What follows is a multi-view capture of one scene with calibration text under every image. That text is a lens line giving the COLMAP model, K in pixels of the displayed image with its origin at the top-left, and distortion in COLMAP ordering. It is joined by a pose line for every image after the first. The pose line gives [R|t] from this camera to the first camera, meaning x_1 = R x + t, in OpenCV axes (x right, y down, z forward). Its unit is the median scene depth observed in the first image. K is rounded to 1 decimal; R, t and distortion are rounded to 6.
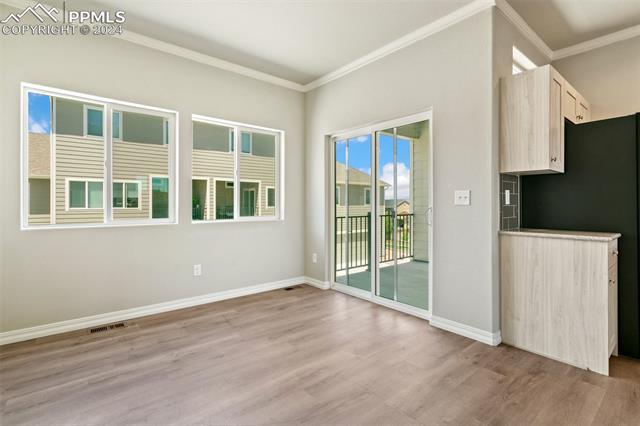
lens RADIAL K [[305.8, 0, 318.8], [0, 305.8, 202.8], [0, 0, 1]] dist [-0.004194, 0.000472]
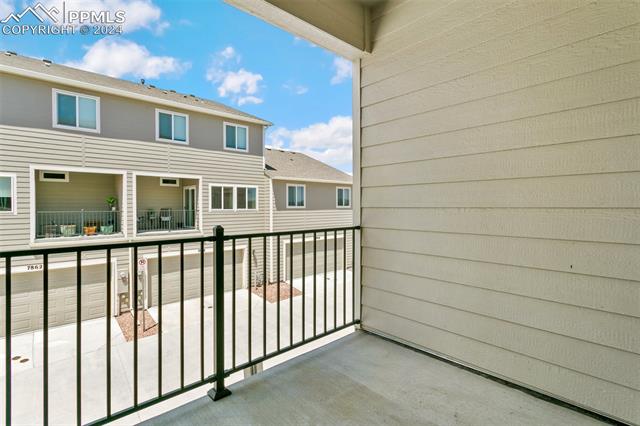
lens RADIAL K [[305.8, 0, 317.3], [0, 305.8, 208.2], [0, 0, 1]] dist [-0.004194, 0.000472]
pose [[0.999194, -0.002159, 0.040078, 0.102187], [0.001691, 0.999930, 0.011697, 0.002271], [-0.040100, -0.011620, 0.999128, 0.250298]]
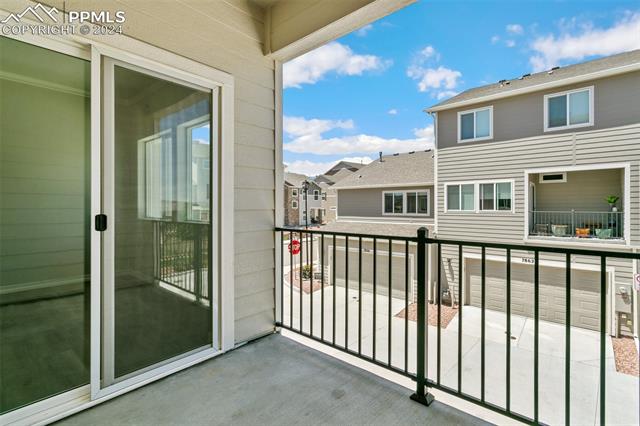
lens RADIAL K [[305.8, 0, 313.8], [0, 305.8, 209.8], [0, 0, 1]] dist [-0.004194, 0.000472]
pose [[0.135224, 0.010550, -0.990759, 0.193051], [0.003831, 0.999930, 0.011170, 0.002401], [0.990808, -0.005307, 0.135174, 0.326243]]
